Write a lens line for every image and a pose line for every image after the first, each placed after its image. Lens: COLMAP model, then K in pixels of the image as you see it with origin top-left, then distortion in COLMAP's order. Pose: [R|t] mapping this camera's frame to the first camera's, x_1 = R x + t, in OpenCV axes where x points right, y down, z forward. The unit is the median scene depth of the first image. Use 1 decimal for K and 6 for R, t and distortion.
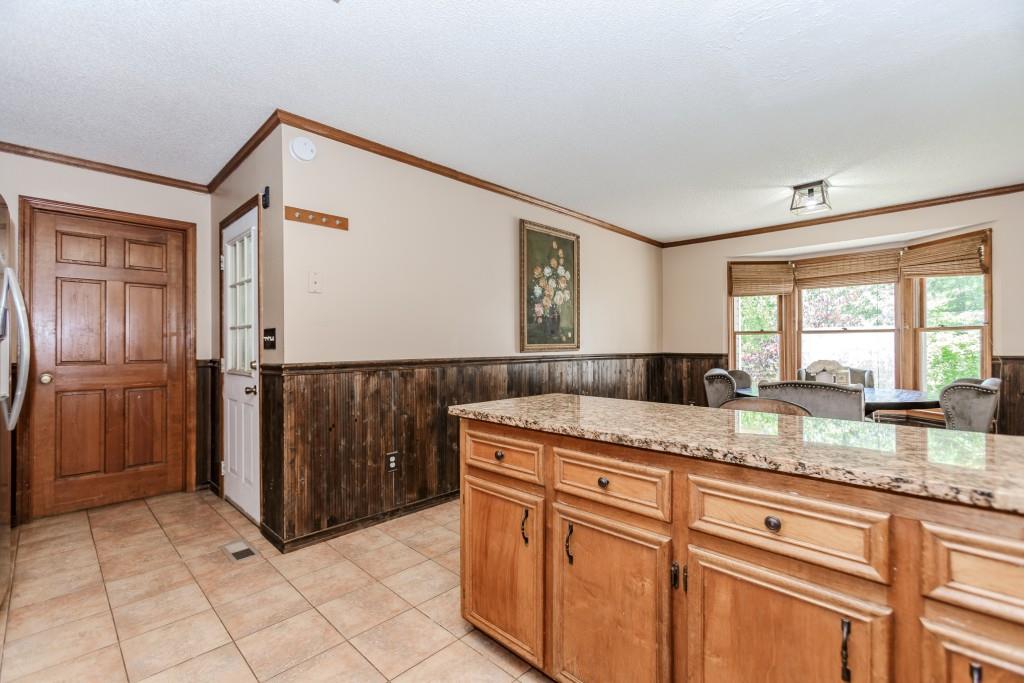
lens RADIAL K [[462.3, 0, 510.4], [0, 462.3, 343.6], [0, 0, 1]] dist [-0.002239, 0.004813]
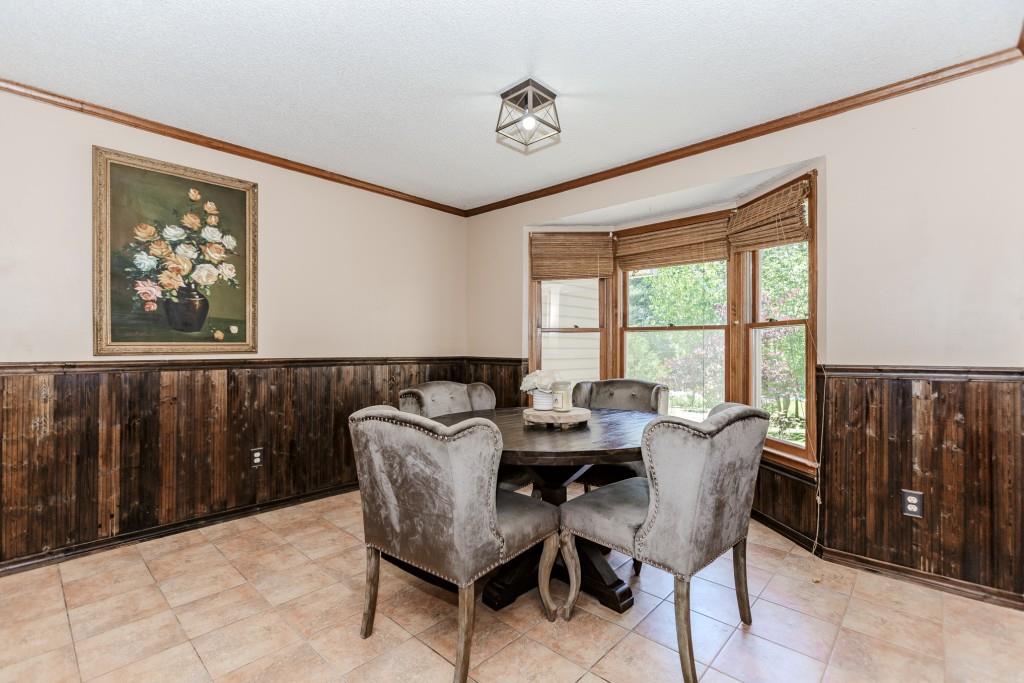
lens RADIAL K [[462.3, 0, 515.9], [0, 462.3, 346.4], [0, 0, 1]] dist [-0.002239, 0.004813]
pose [[0.999973, 0.006722, 0.002936, 0.541165], [-0.006750, 0.999930, 0.009692, -0.003934], [-0.002870, -0.009712, 0.999949, 0.322202]]
